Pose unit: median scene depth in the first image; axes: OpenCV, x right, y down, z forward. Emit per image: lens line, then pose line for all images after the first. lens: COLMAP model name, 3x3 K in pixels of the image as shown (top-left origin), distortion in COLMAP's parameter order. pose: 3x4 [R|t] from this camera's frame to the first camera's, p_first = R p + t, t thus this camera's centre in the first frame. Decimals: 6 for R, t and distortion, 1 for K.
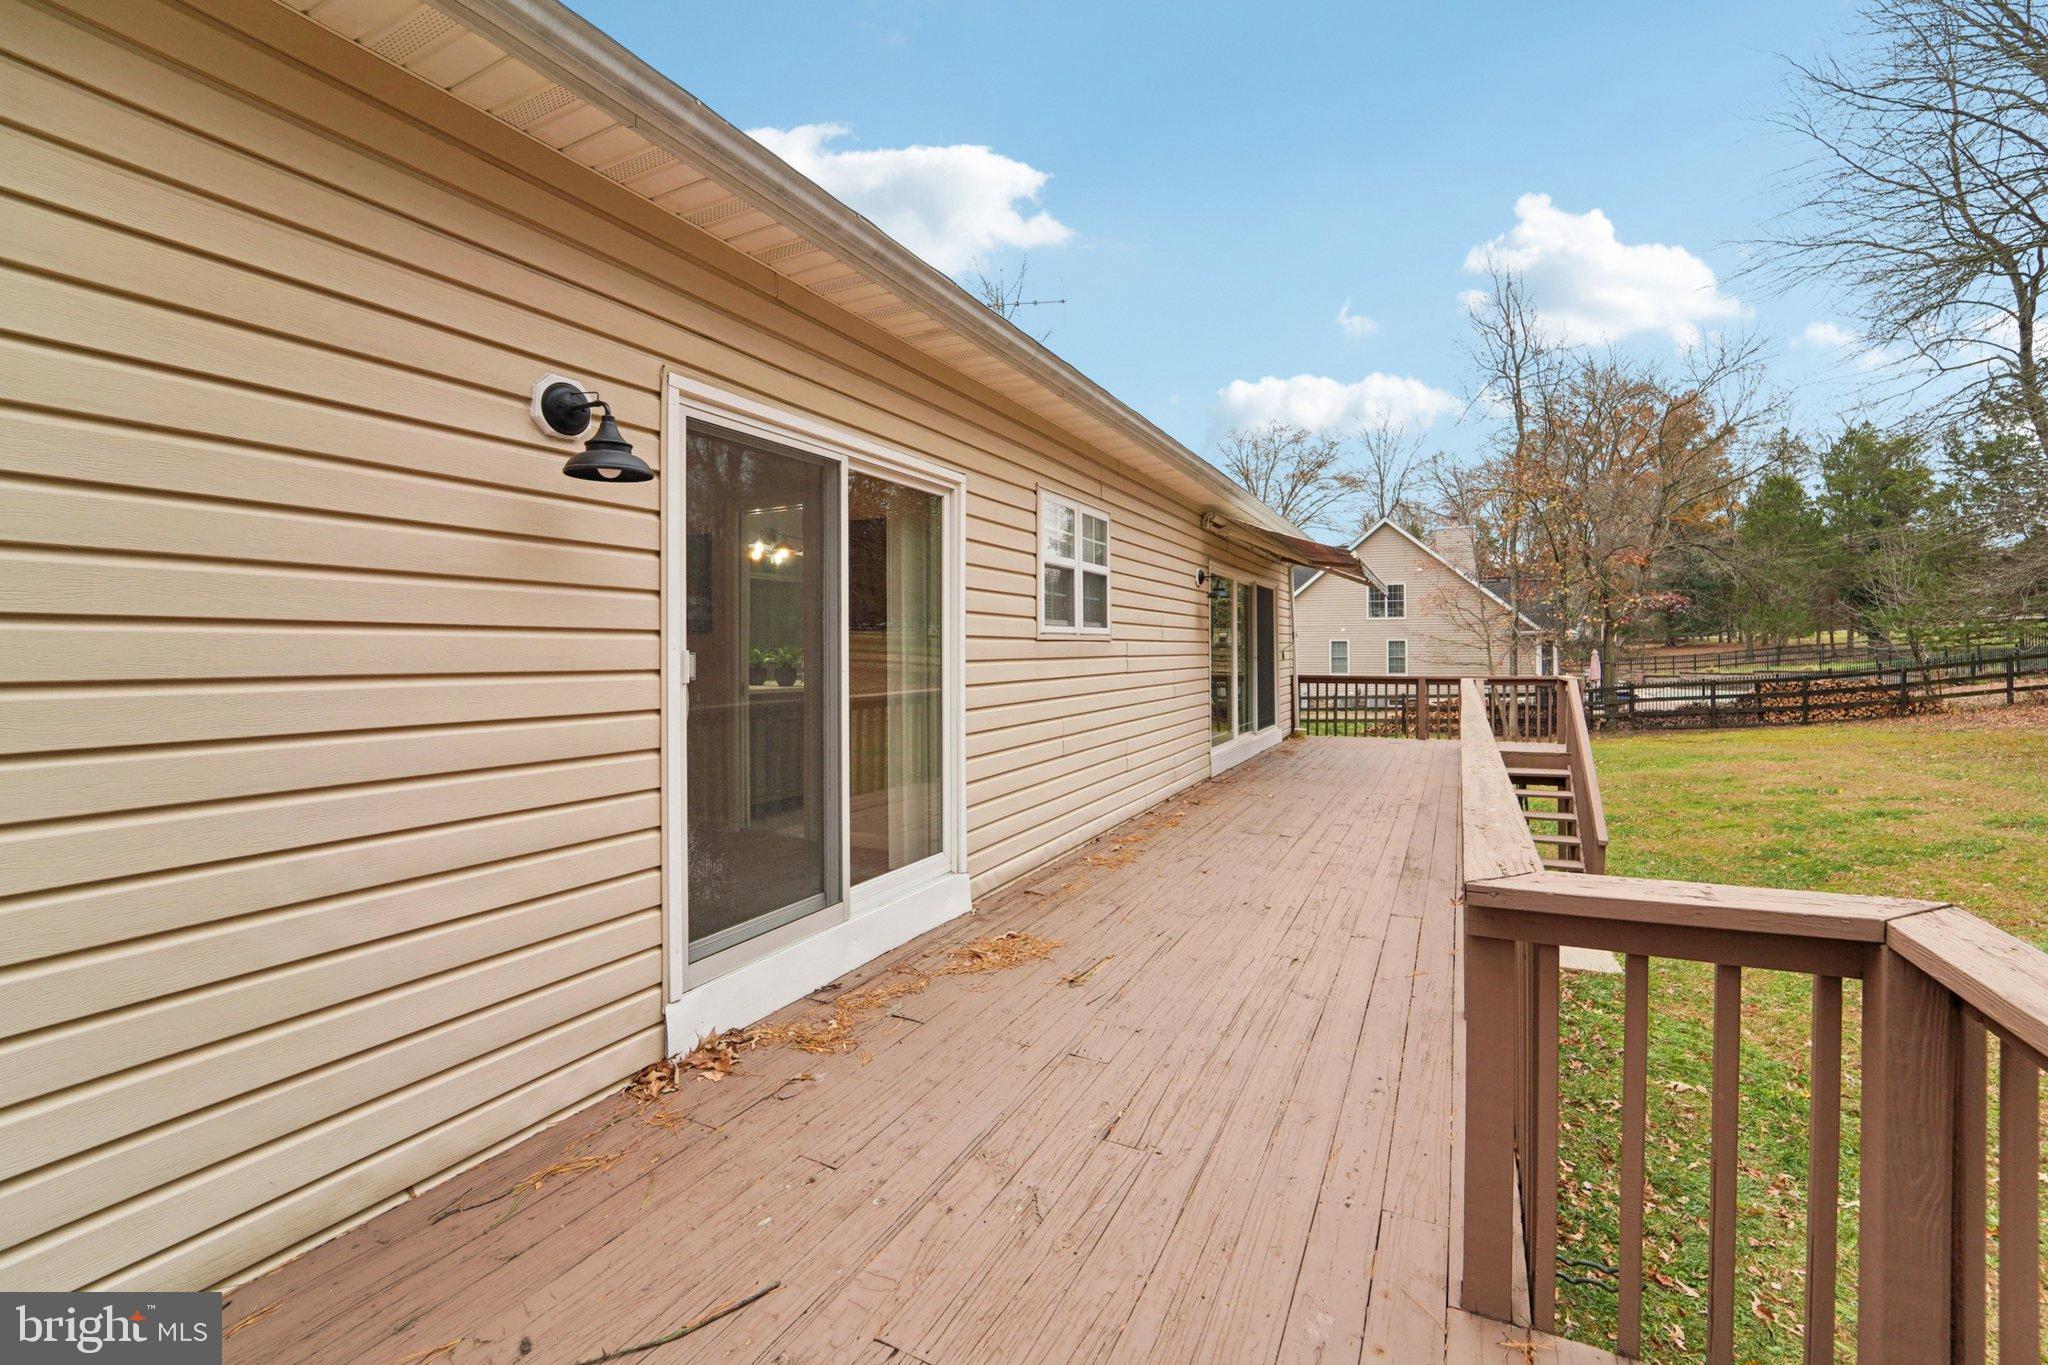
lens RADIAL K [[837.4, 0, 1032.6], [0, 837.4, 680.9], [0, 0, 1]] dist [-0.022410, -0.000290]
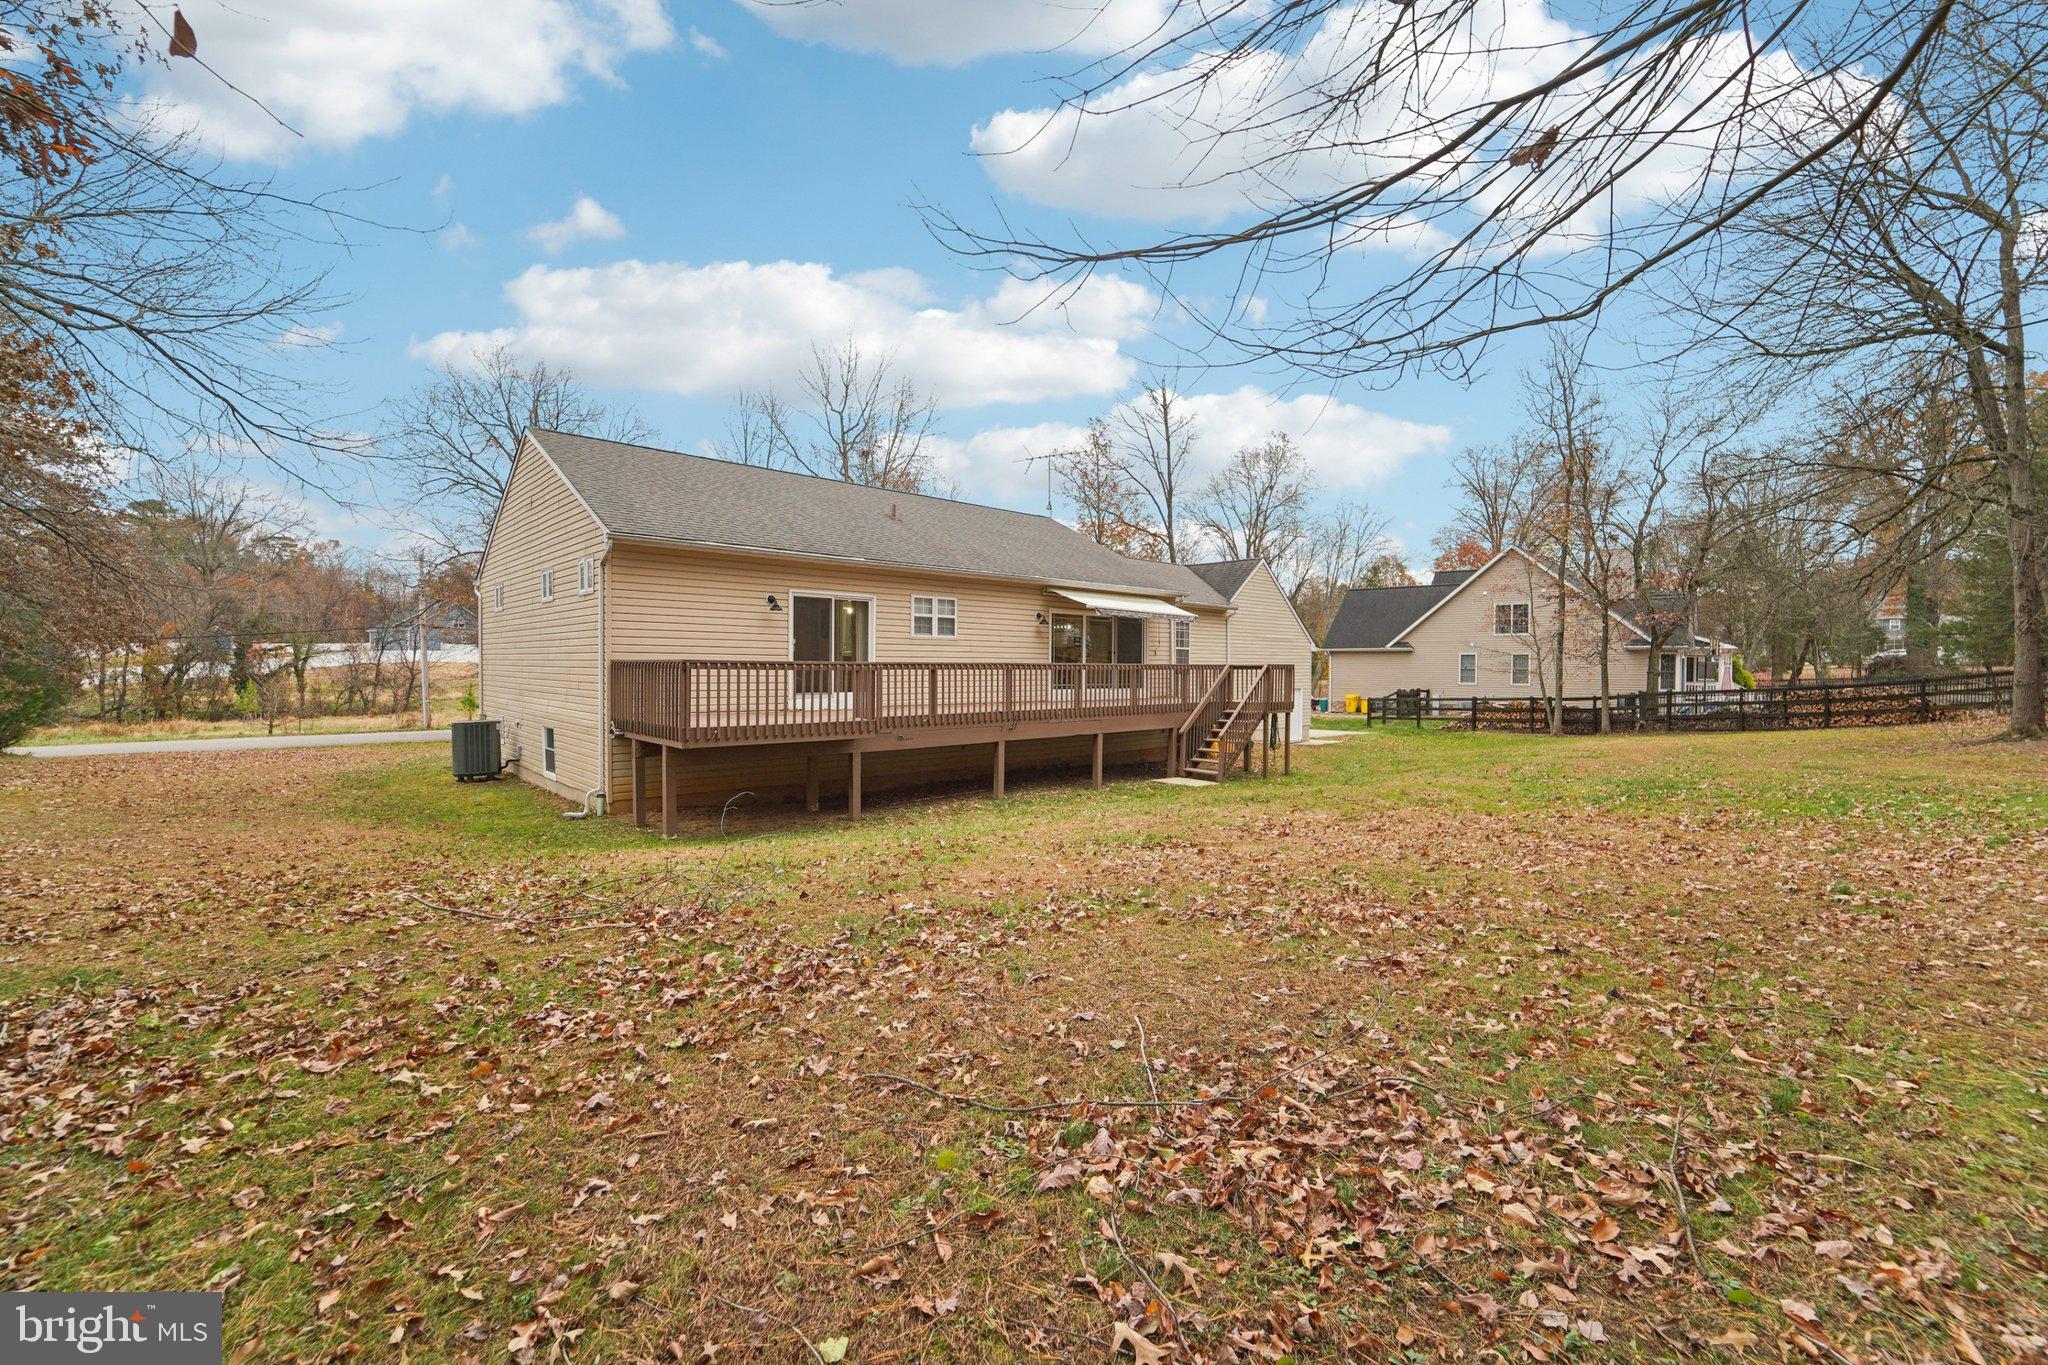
lens RADIAL K [[837.4, 0, 1032.6], [0, 837.4, 680.9], [0, 0, 1]] dist [-0.022410, -0.000290]
pose [[0.923993, 0.018231, -0.381976, 0.386113], [-0.026840, 0.999491, -0.017223, 0.036584], [0.381467, 0.026166, 0.924012, -0.426454]]
